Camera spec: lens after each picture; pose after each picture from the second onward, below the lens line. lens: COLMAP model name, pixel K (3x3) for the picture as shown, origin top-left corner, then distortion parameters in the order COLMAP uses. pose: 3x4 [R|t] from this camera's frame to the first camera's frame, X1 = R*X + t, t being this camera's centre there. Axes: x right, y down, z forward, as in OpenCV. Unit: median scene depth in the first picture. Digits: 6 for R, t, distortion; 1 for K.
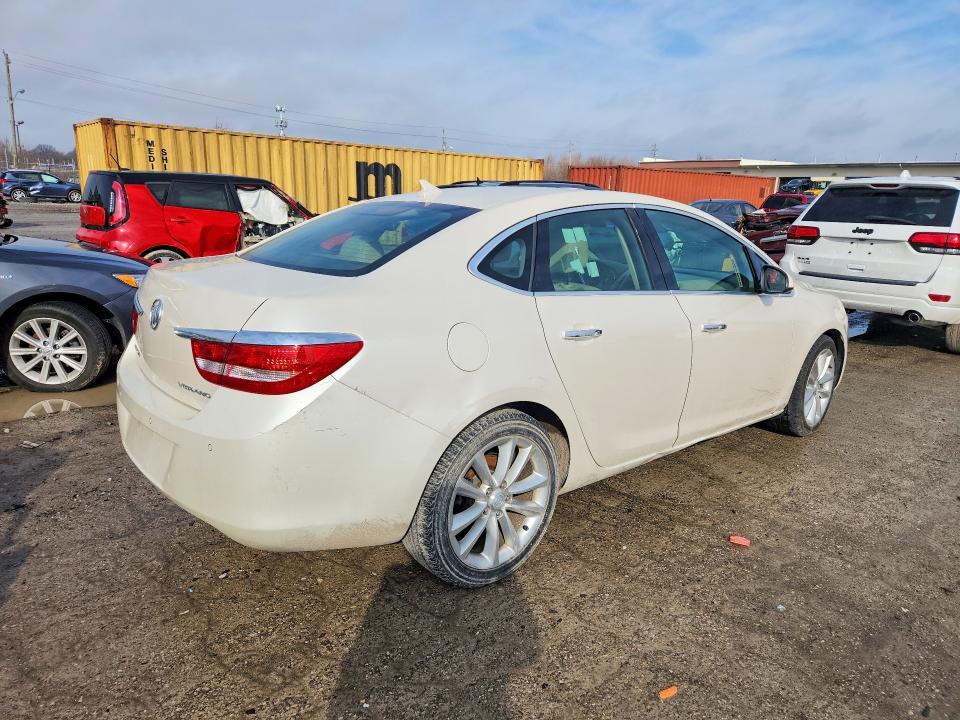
lens RADIAL K [[658.7, 0, 469.5], [0, 658.7, 358.7], [0, 0, 1]] dist [0.057883, -0.055663]
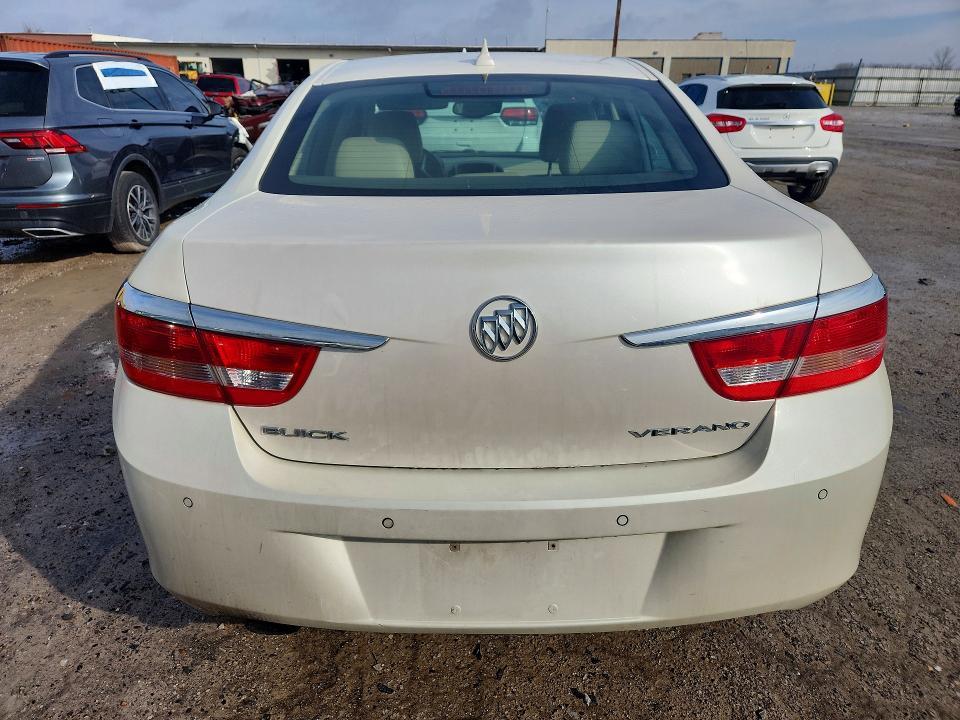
lens RADIAL K [[658.7, 0, 469.5], [0, 658.7, 358.7], [0, 0, 1]] dist [0.057883, -0.055663]
pose [[0.628203, -0.313369, 0.712152, -0.313155], [0.197136, 0.949545, 0.243931, -0.064349], [-0.752661, -0.012847, 0.658283, 0.262911]]
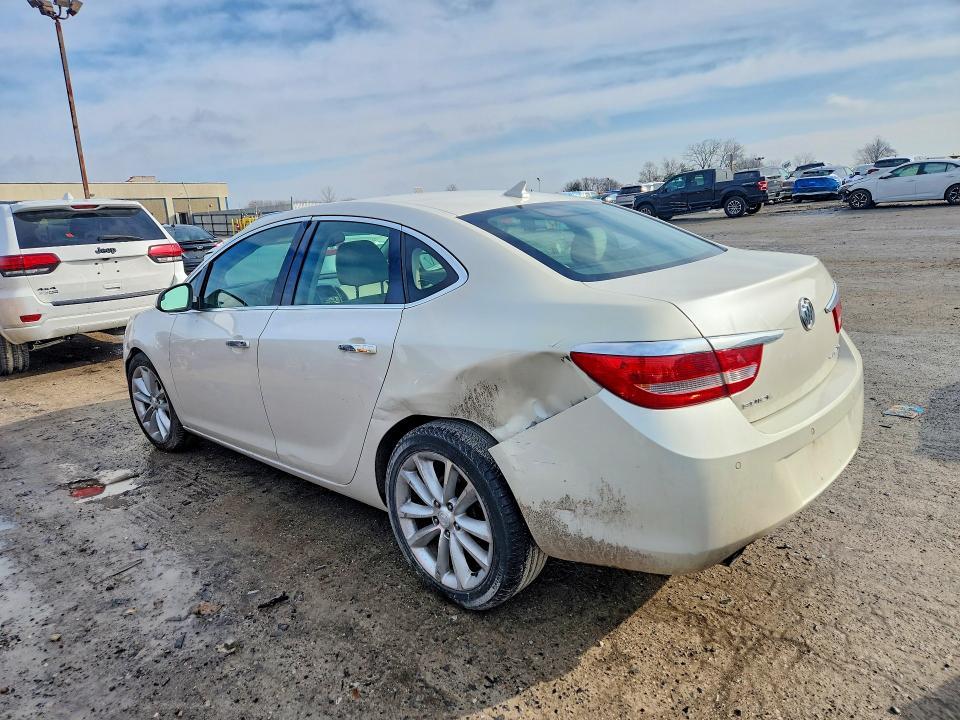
lens RADIAL K [[658.7, 0, 469.5], [0, 658.7, 358.7], [0, 0, 1]] dist [0.057883, -0.055663]
pose [[-0.131484, -0.233270, 0.963482, -0.495926], [0.282782, 0.922711, 0.261989, -0.146921], [-0.950130, 0.306903, -0.055357, 0.571994]]
